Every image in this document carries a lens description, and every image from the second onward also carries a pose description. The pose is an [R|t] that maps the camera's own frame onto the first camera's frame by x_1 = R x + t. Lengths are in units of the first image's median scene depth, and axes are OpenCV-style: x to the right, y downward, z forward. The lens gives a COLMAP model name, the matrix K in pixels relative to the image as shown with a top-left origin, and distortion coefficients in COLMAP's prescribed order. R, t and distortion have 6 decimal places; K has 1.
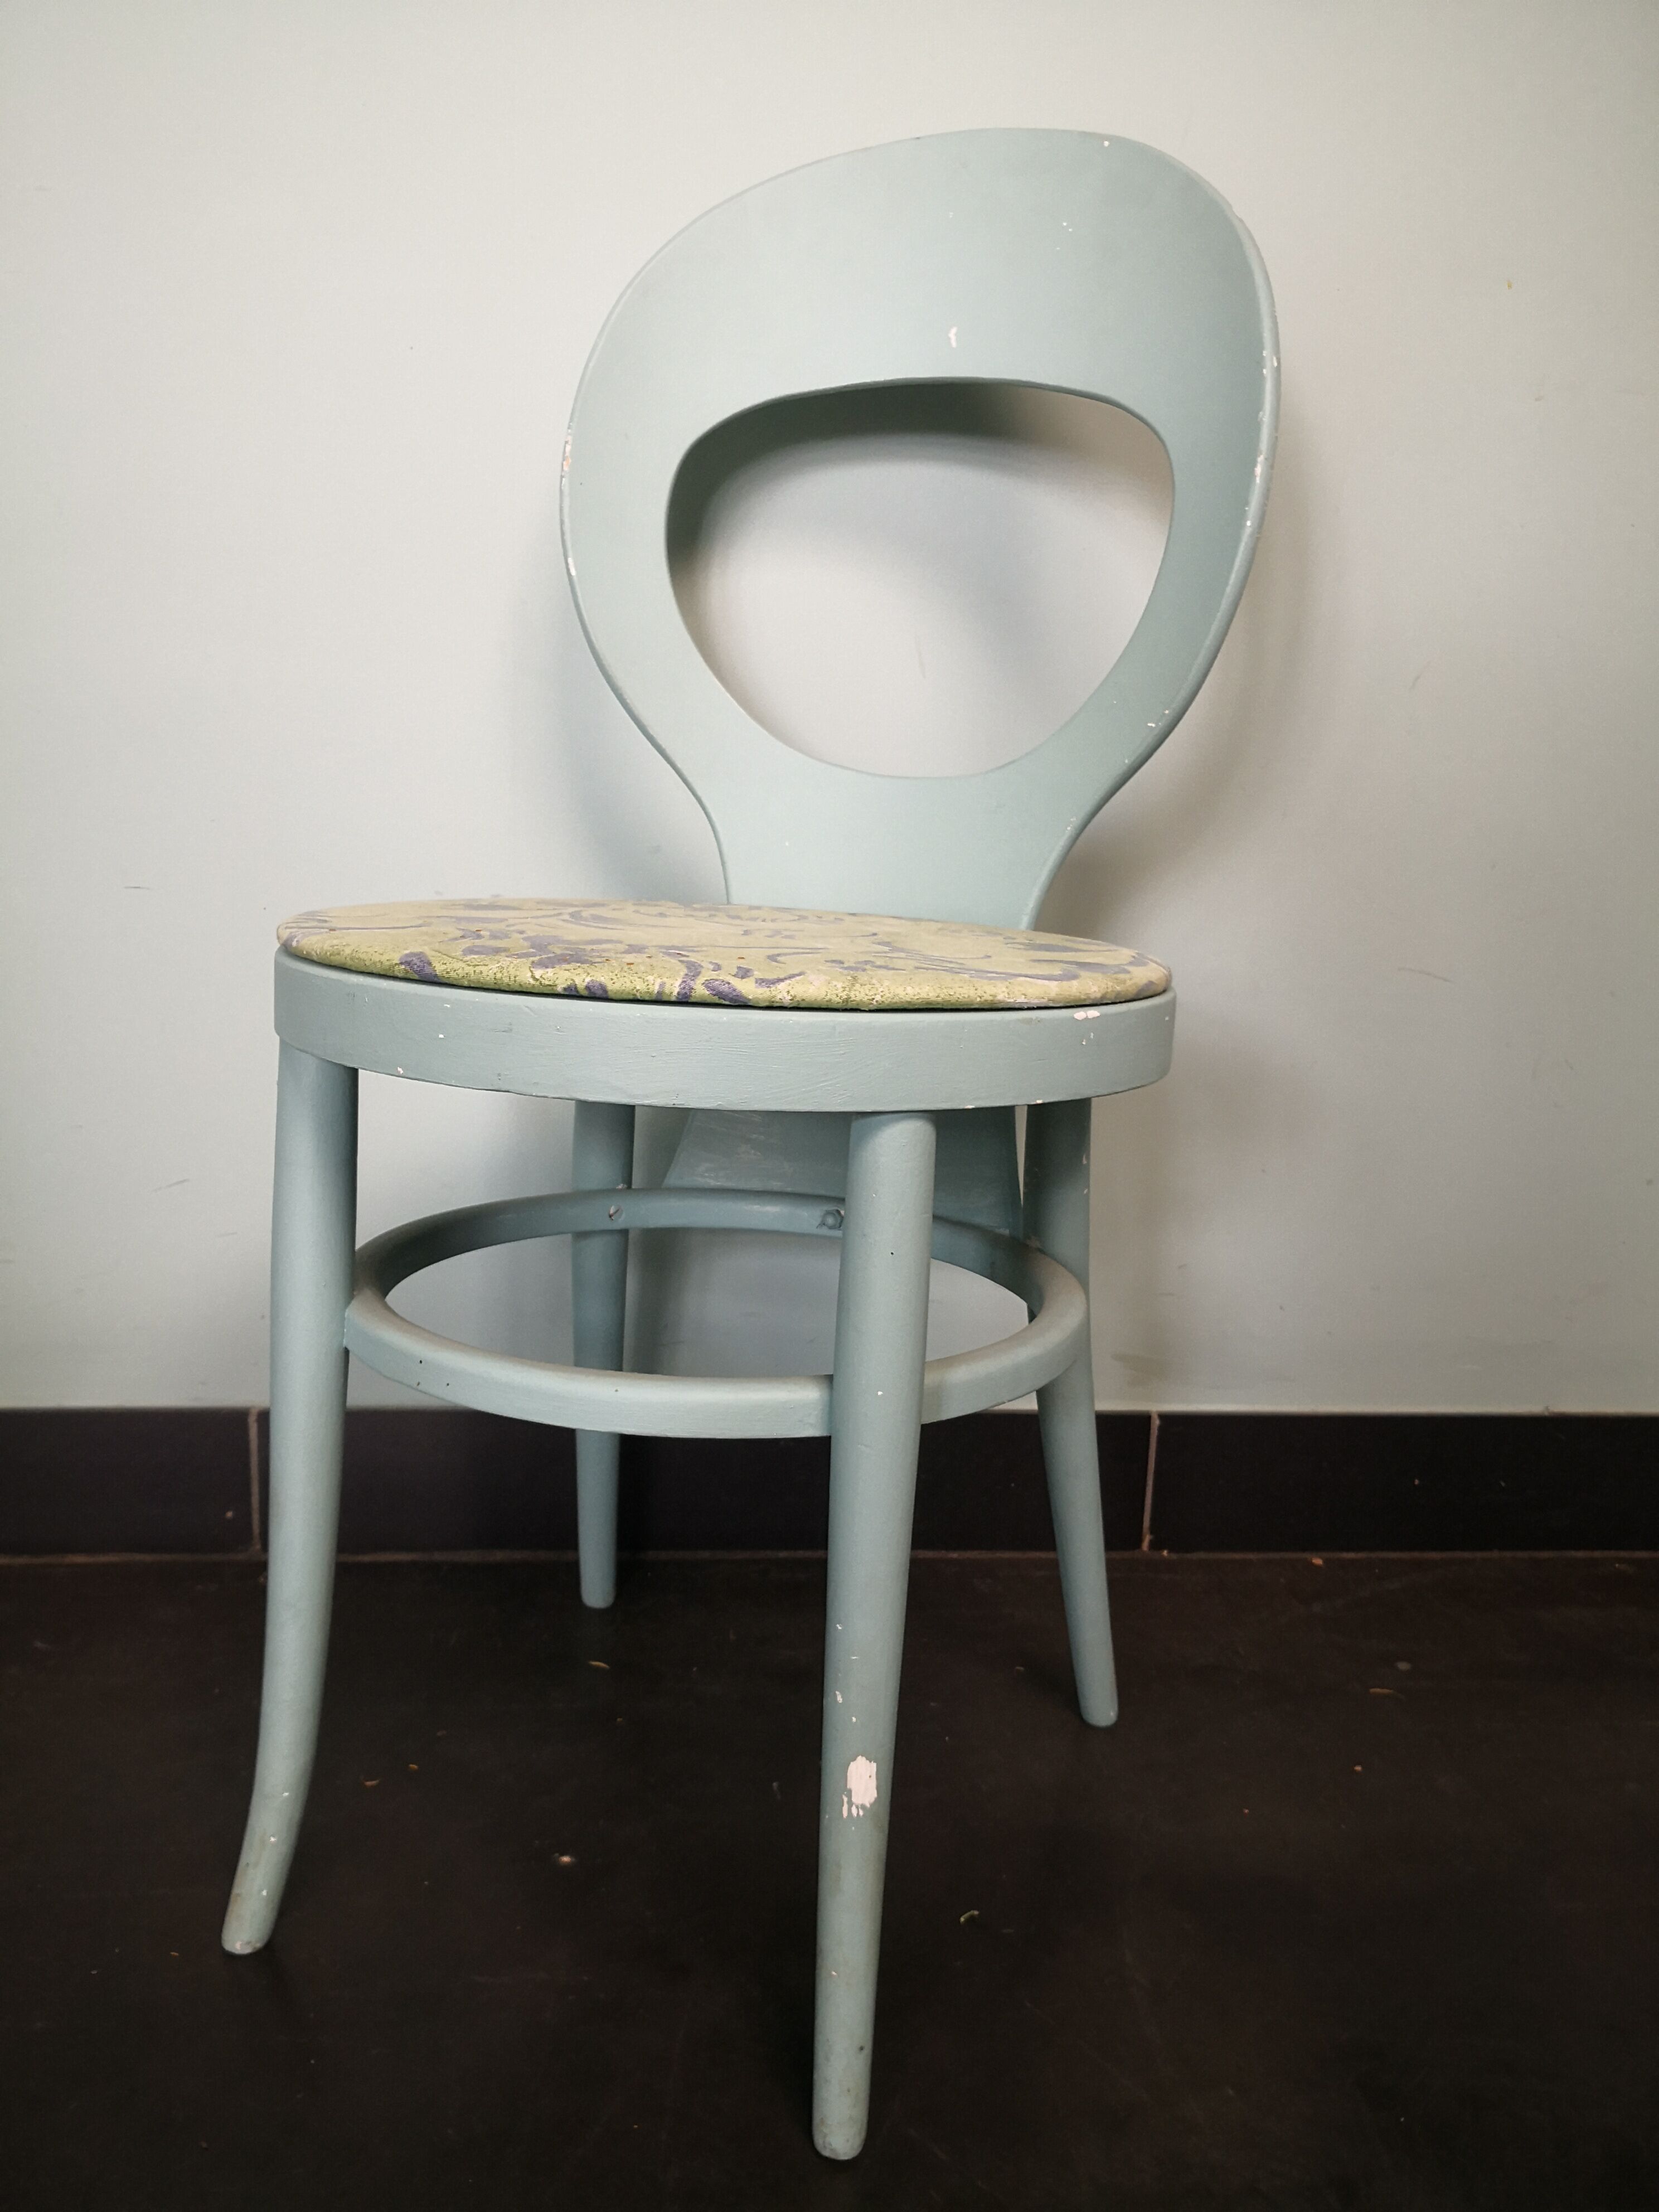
lens RADIAL K [[1828.1, 0, 830.3], [0, 1828.1, 1112.4], [0, 0, 1]] dist [0.022036, -0.046057]
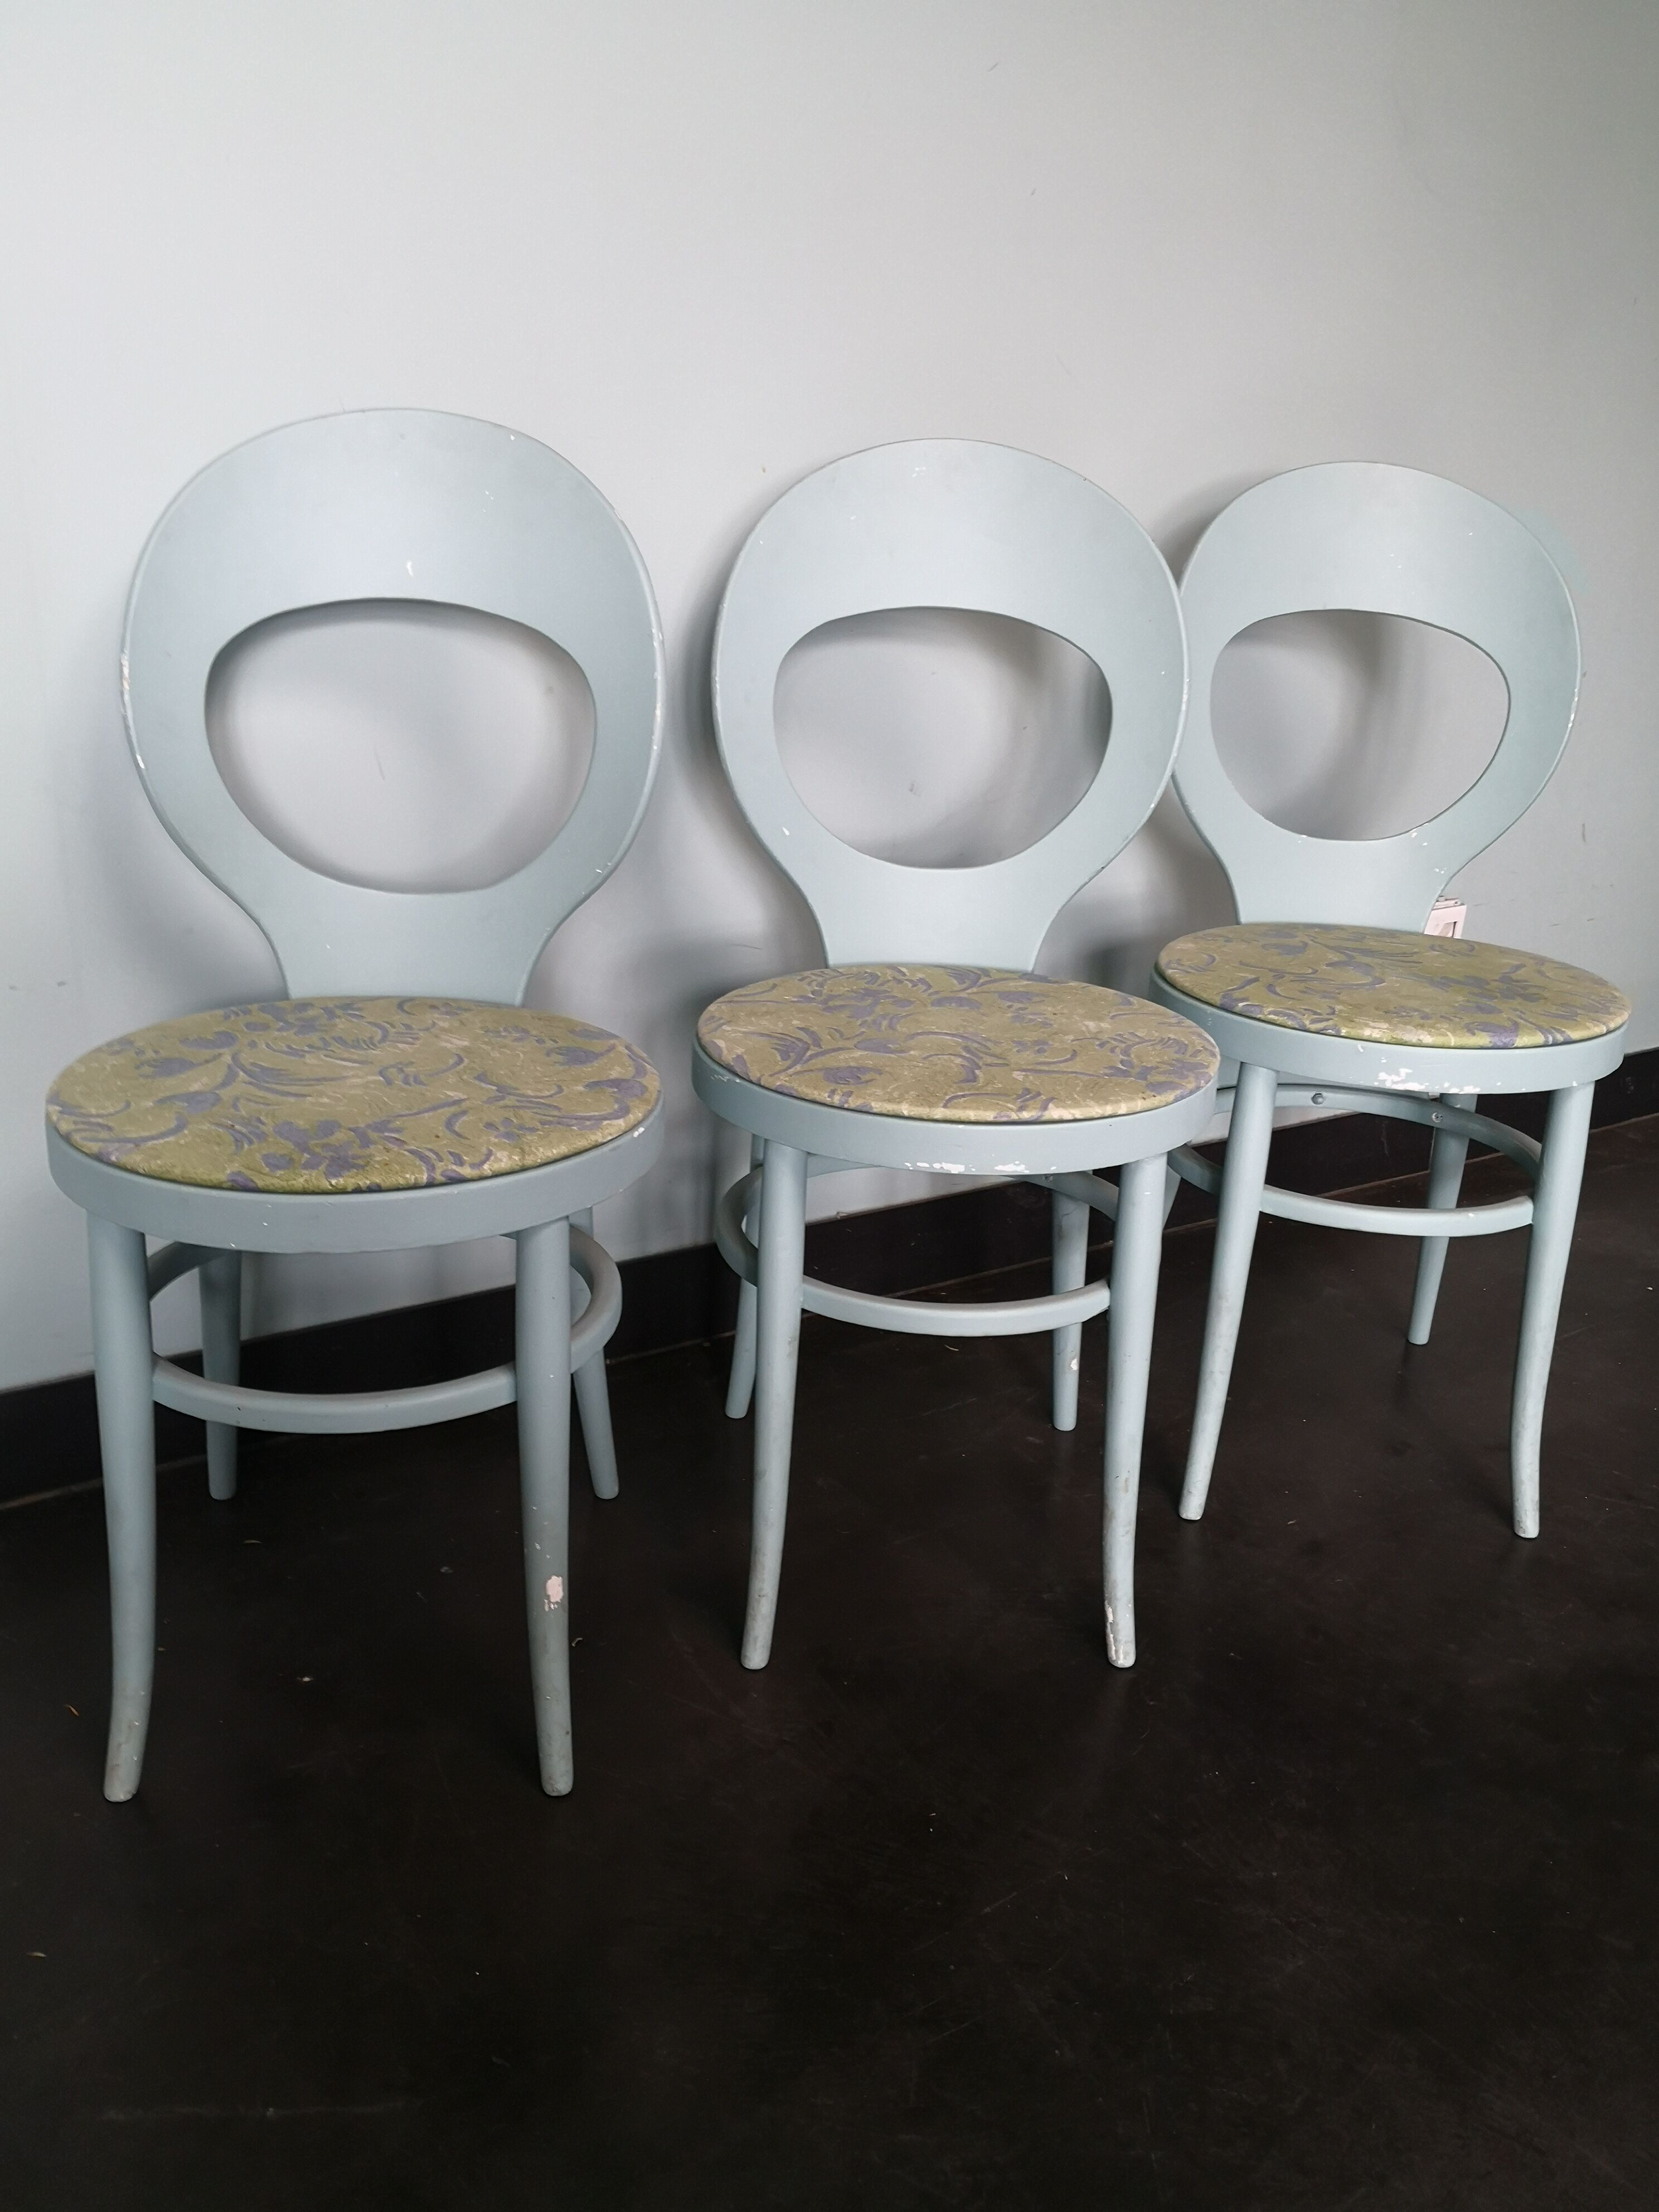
lens RADIAL K [[1828.1, 0, 846.9], [0, 1828.1, 1096.0], [0, 0, 1]] dist [0.022036, -0.046057]
pose [[0.894429, -0.149470, 0.421492, -0.390772], [0.074968, 0.979269, 0.188182, -0.386468], [-0.440882, -0.136717, 0.887092, -0.573585]]
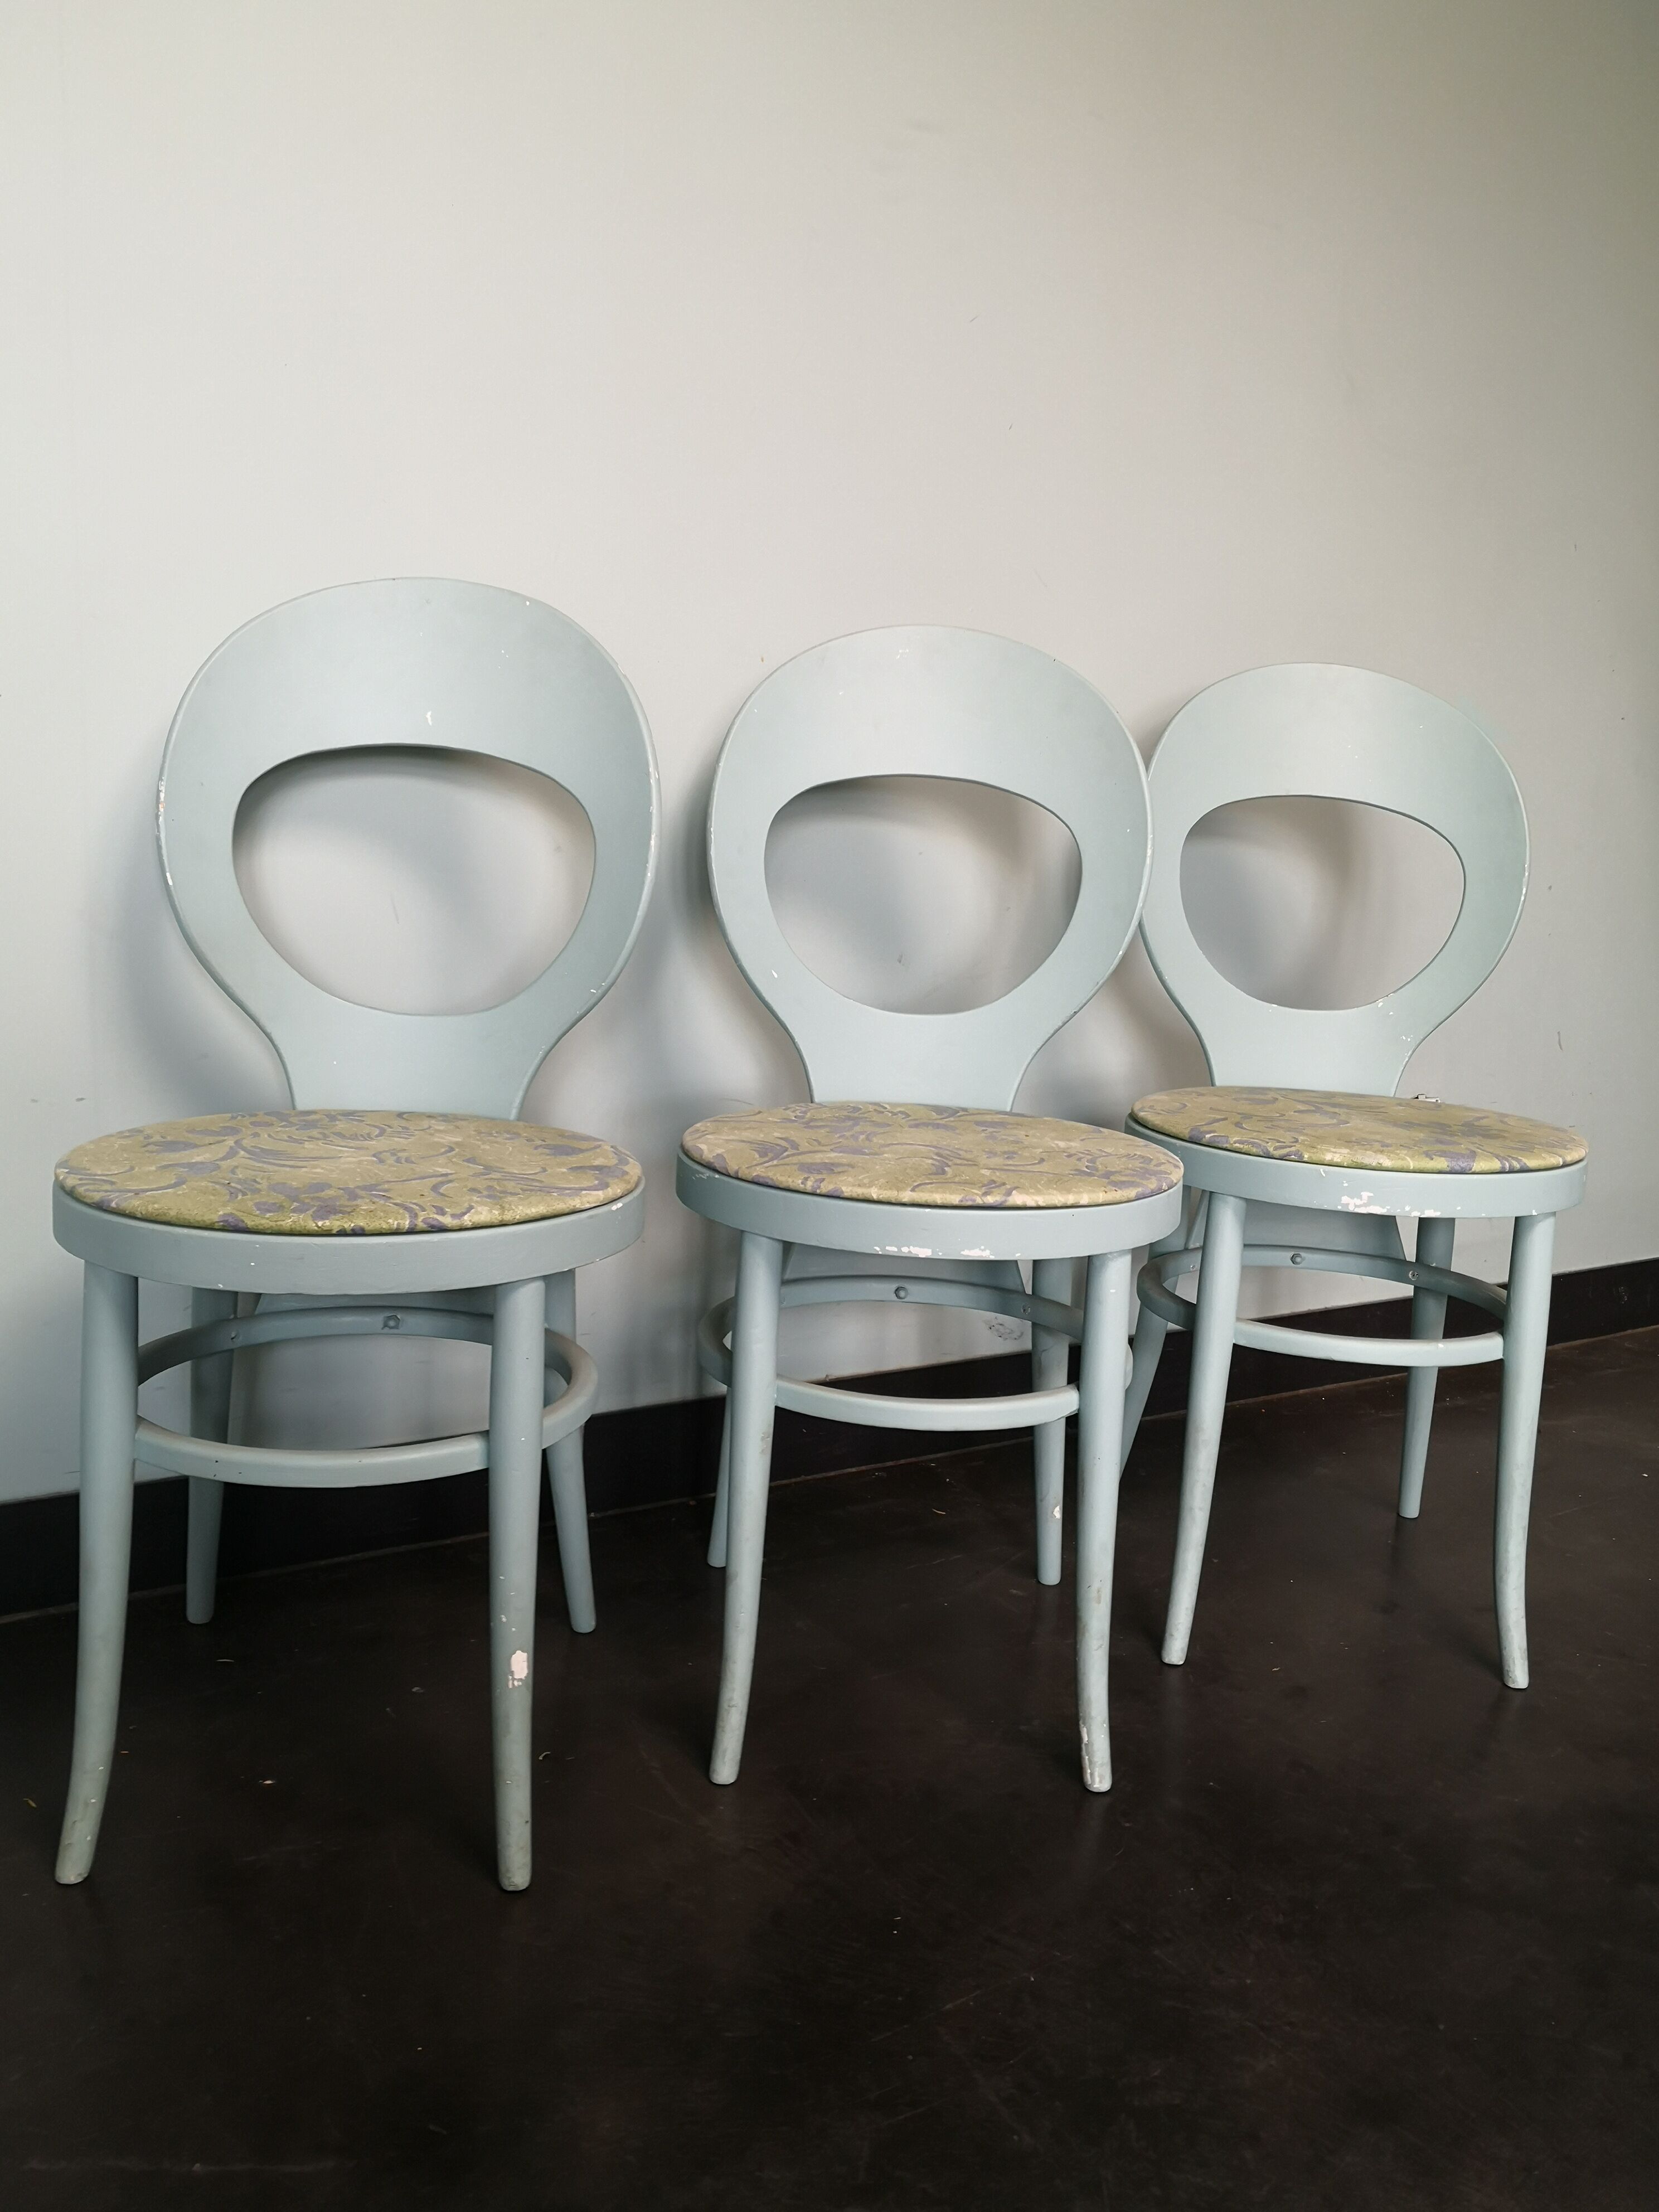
lens RADIAL K [[1828.1, 0, 849.7], [0, 1828.1, 1093.0], [0, 0, 1]] dist [0.022036, -0.046057]
pose [[0.901100, -0.068536, 0.428161, -0.400774], [0.066972, 0.997579, 0.018735, -0.179391], [-0.428409, 0.011793, 0.903508, -0.684126]]
